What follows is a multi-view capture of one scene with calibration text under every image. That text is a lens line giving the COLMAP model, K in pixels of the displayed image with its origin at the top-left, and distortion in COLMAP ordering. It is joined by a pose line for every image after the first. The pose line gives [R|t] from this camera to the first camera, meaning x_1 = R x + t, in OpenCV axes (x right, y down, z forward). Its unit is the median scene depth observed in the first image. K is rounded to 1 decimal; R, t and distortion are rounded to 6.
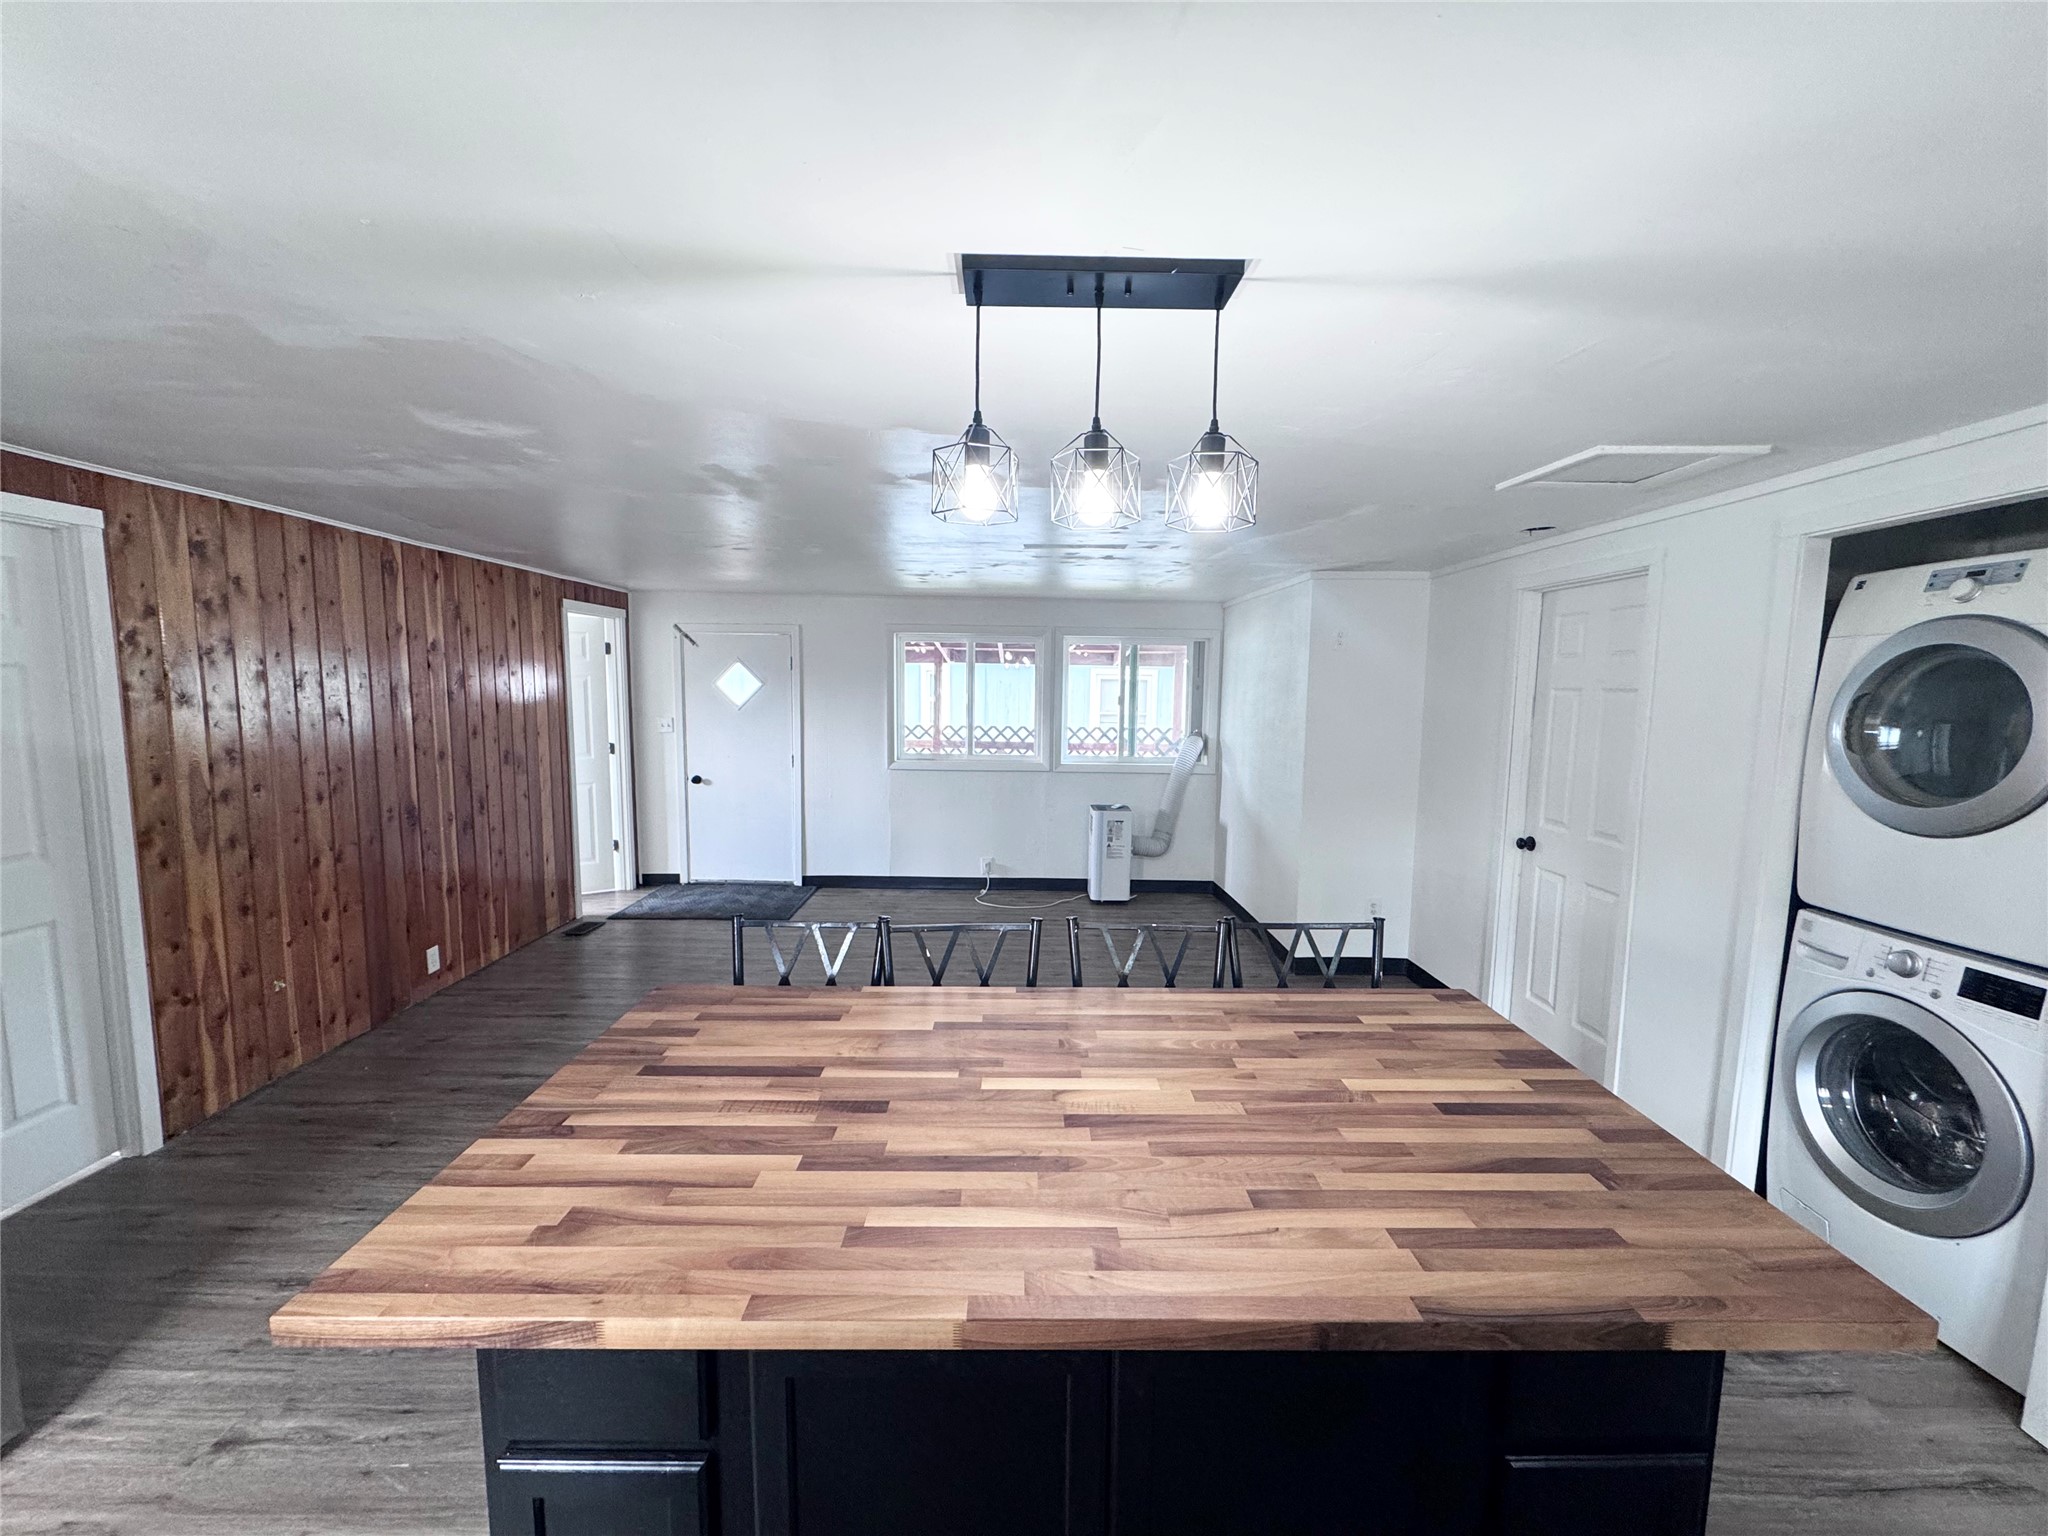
lens RADIAL K [[812.0, 0, 1026.1], [0, 812.0, 769.9], [0, 0, 1]] dist [-0.000458, 0.000826]
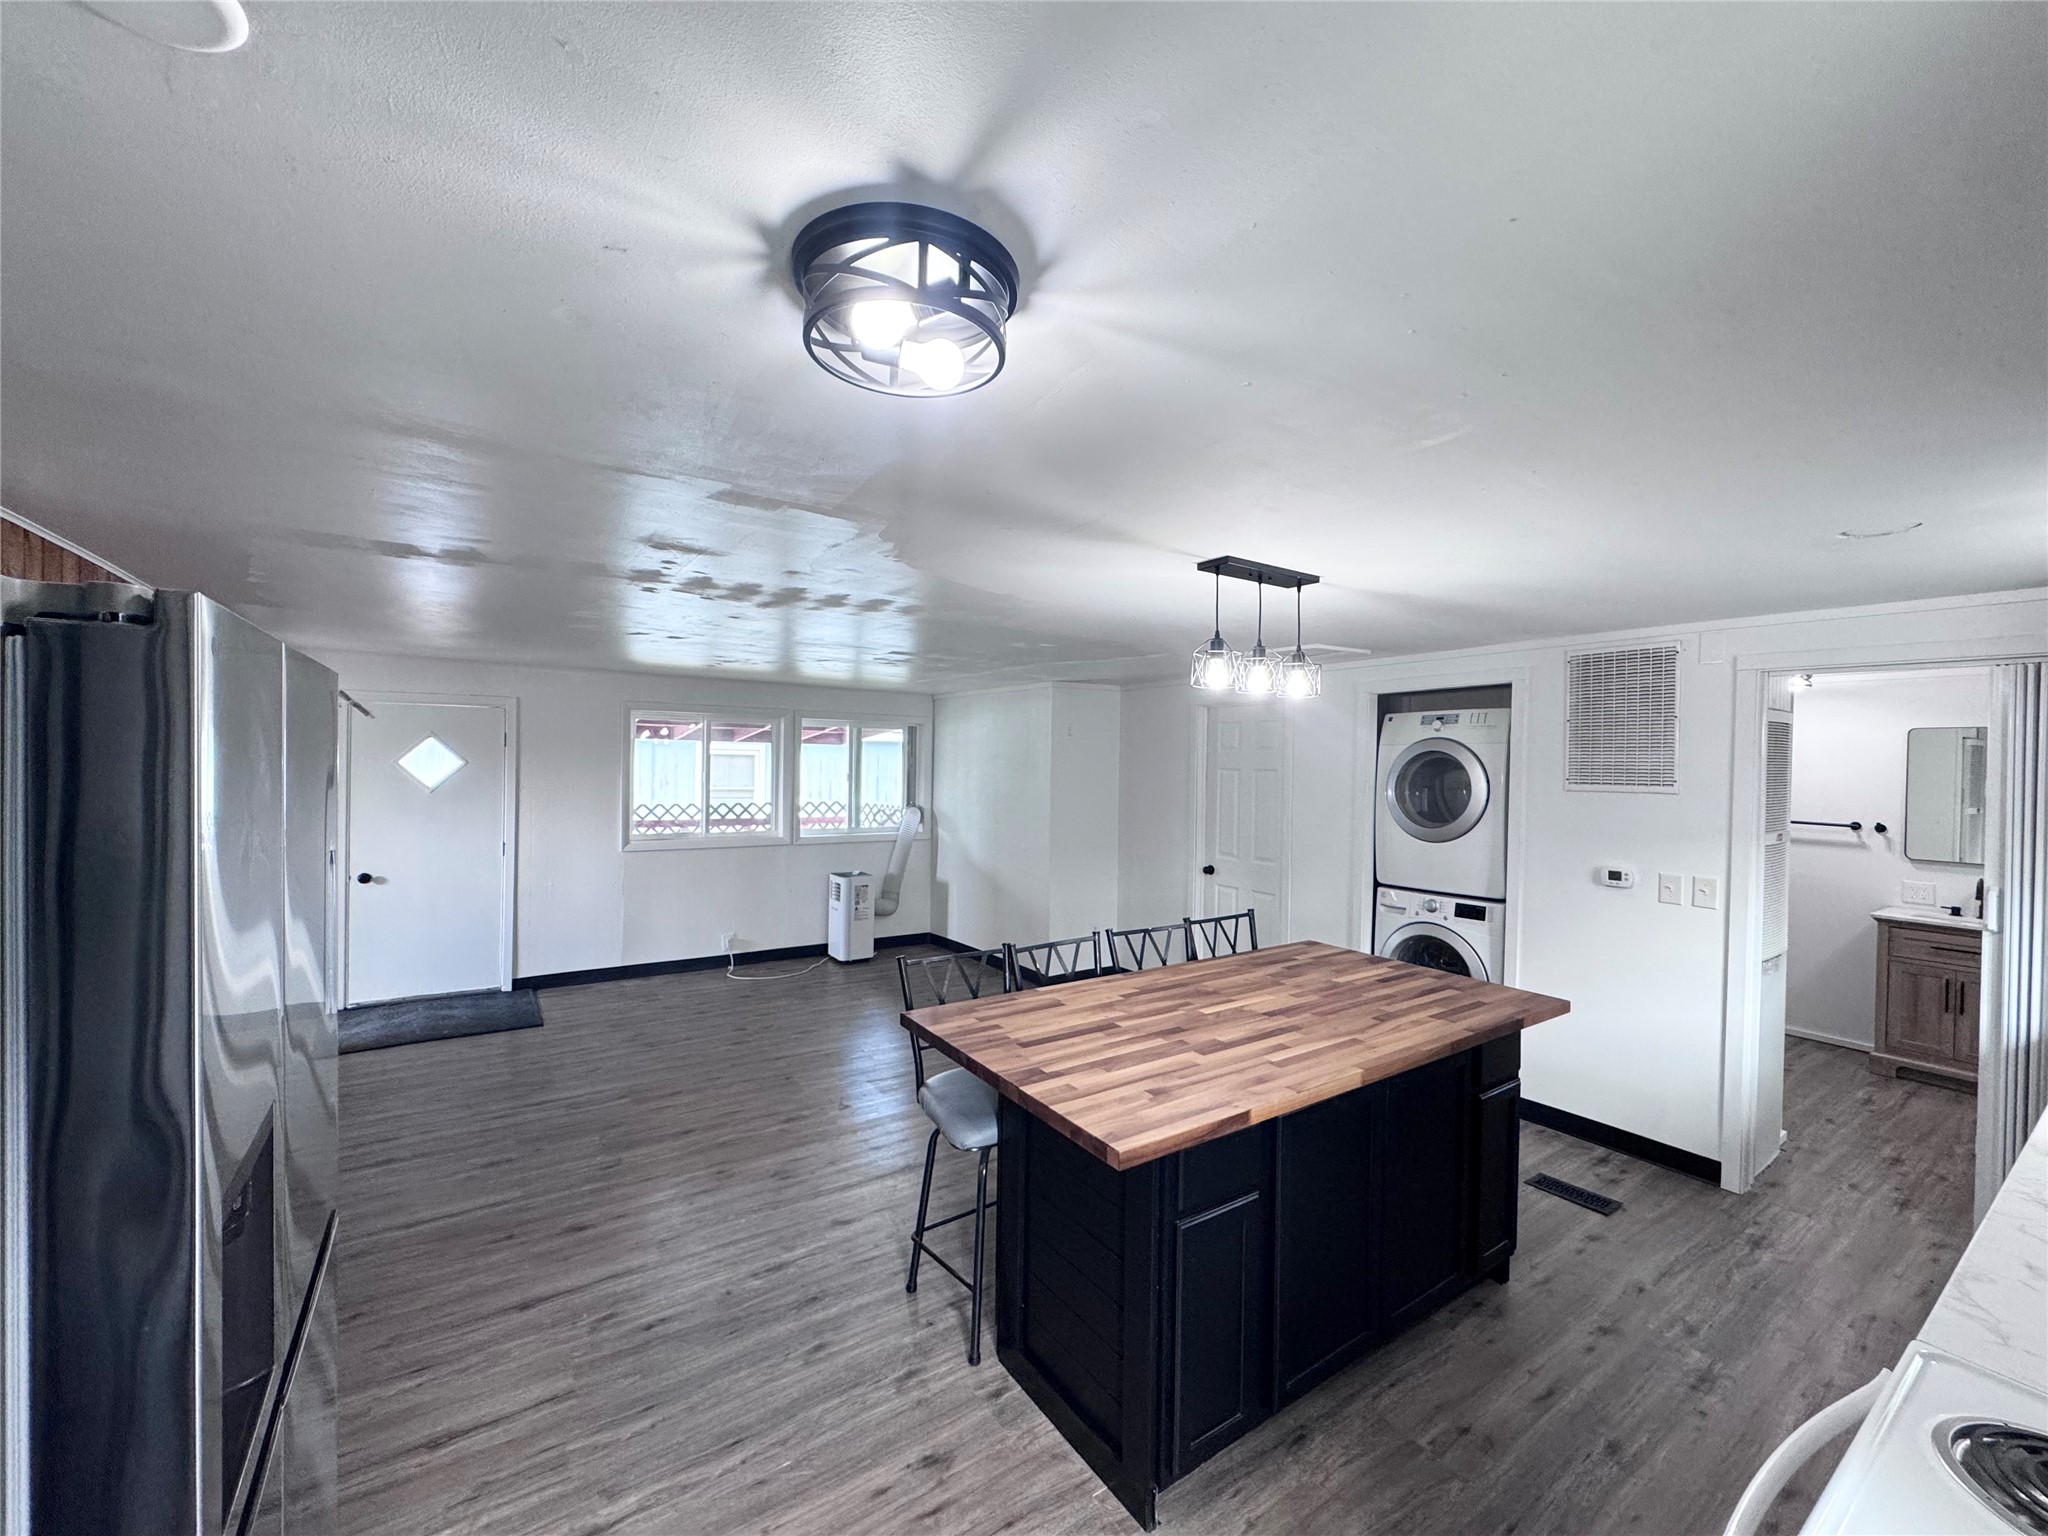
lens RADIAL K [[812.0, 0, 1023.8], [0, 812.0, 770.1], [0, 0, 1]] dist [-0.000458, 0.000826]
pose [[0.836373, -0.004665, 0.548141, -0.571914], [0.052768, 0.996005, -0.072038, -0.005067], [-0.545615, 0.089175, 0.833278, -0.110097]]
